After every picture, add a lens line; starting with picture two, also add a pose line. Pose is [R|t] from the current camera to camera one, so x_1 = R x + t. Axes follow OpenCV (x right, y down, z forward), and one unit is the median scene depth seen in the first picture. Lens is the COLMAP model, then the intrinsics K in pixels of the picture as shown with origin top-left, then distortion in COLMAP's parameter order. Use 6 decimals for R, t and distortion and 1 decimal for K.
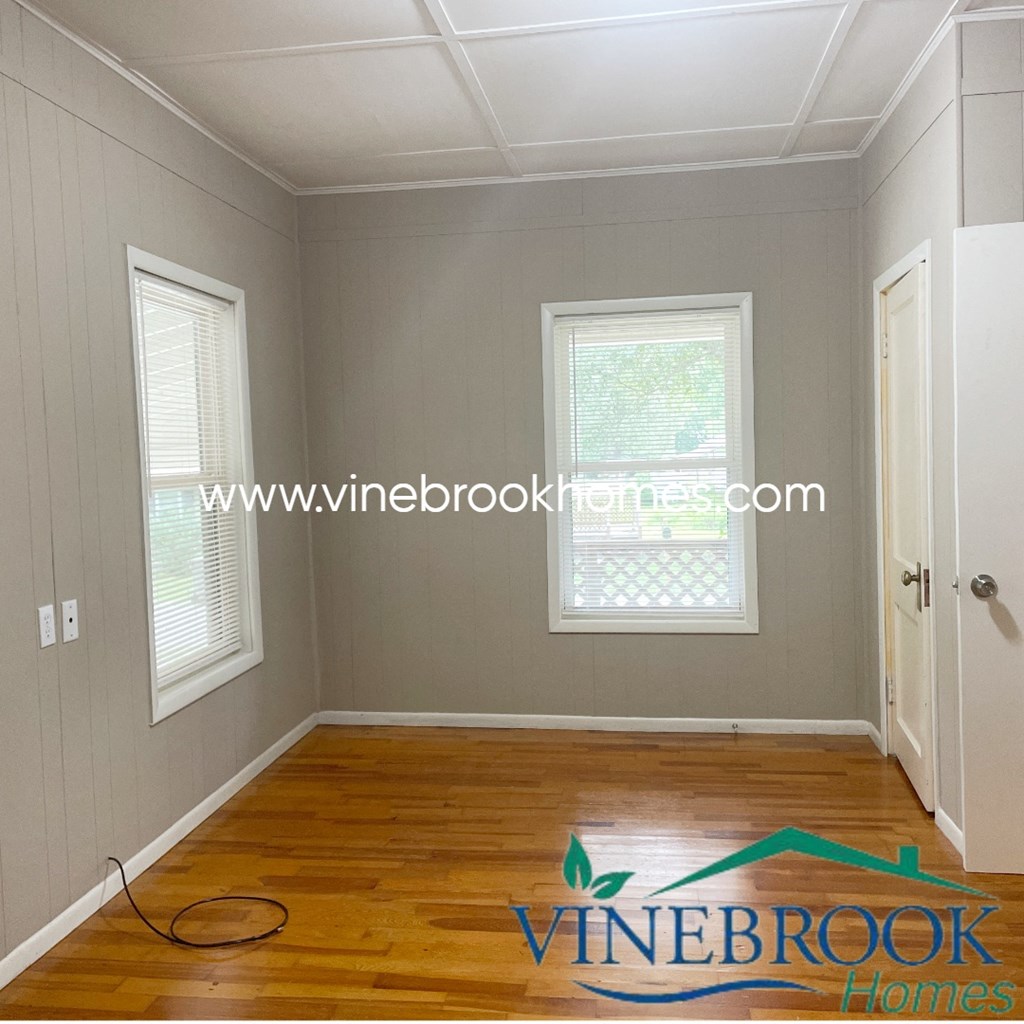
lens RADIAL K [[969.0, 0, 513.5], [0, 969.0, 472.6], [0, 0, 1]] dist [0.111435, -0.121332]
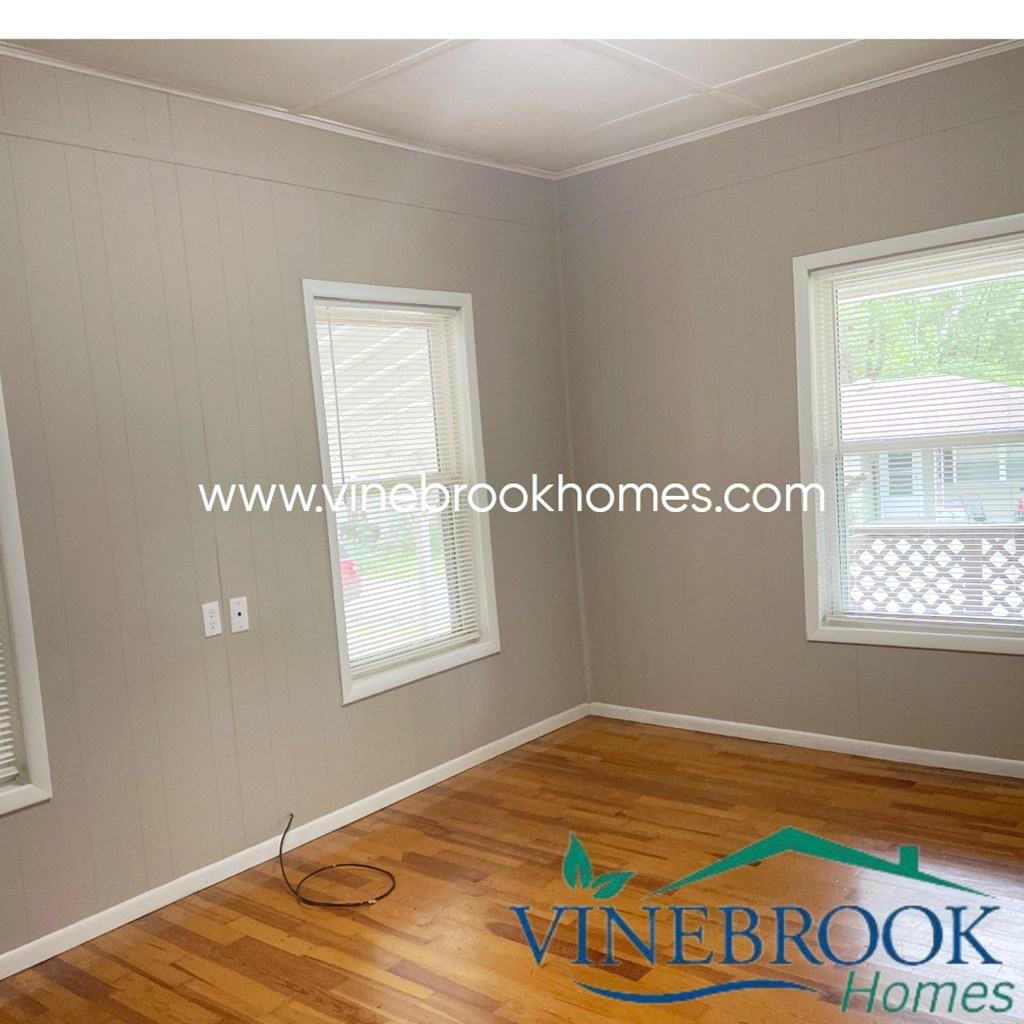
lens RADIAL K [[1031.8, 0, 518.0], [0, 1031.8, 510.8], [0, 0, 1]] dist [0.115848, -0.167274]
pose [[0.845982, -0.009944, -0.533119, 0.387197], [0.051009, 0.996750, 0.062352, -0.027554], [0.530766, -0.079942, 0.843739, 0.099924]]
